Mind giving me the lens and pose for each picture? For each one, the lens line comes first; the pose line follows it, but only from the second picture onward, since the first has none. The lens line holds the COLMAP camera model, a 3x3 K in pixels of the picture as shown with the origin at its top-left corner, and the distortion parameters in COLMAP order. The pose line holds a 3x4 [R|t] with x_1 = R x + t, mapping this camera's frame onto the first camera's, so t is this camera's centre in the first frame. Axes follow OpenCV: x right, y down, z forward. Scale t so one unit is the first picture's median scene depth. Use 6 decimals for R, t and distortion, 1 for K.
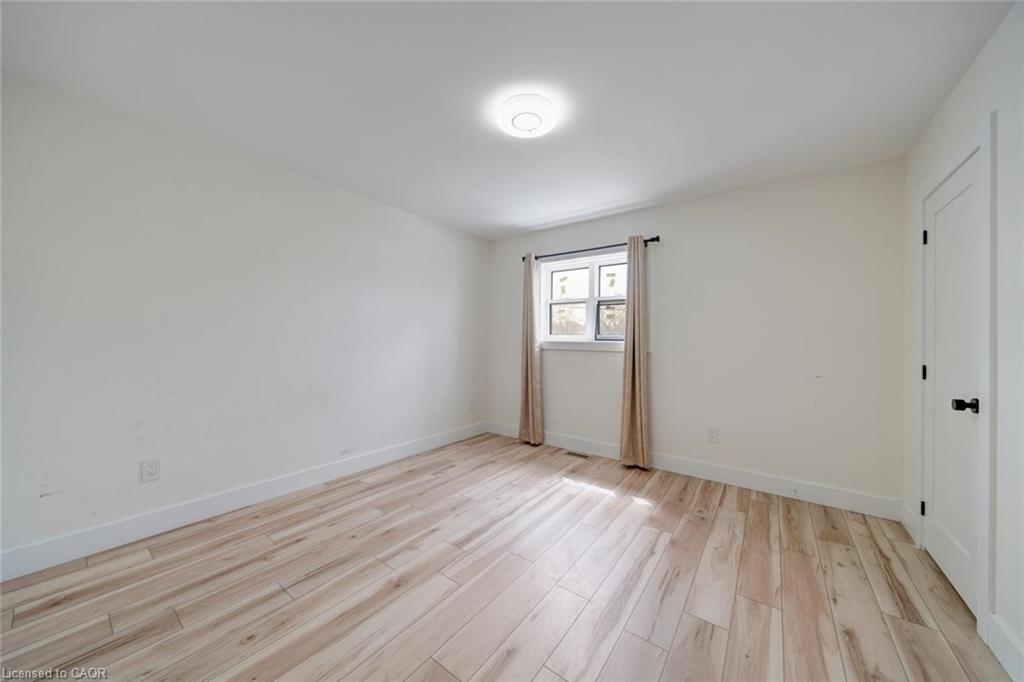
lens RADIAL K [[355.3, 0, 514.3], [0, 355.3, 332.1], [0, 0, 1]] dist [-0.001681, -0.000223]
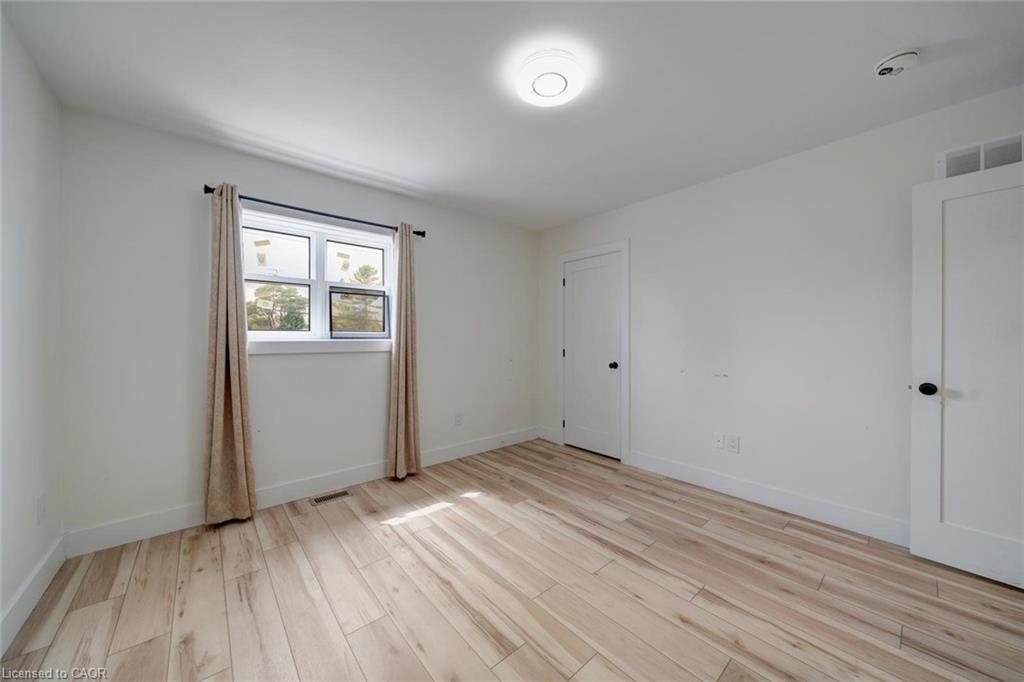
lens RADIAL K [[355.3, 0, 520.6], [0, 355.3, 335.6], [0, 0, 1]] dist [-0.001681, -0.000223]
pose [[0.217619, -0.007578, 0.976004, -0.547020], [-0.017255, 0.999784, 0.011610, 0.001381], [-0.975881, -0.019367, 0.217441, 0.579839]]
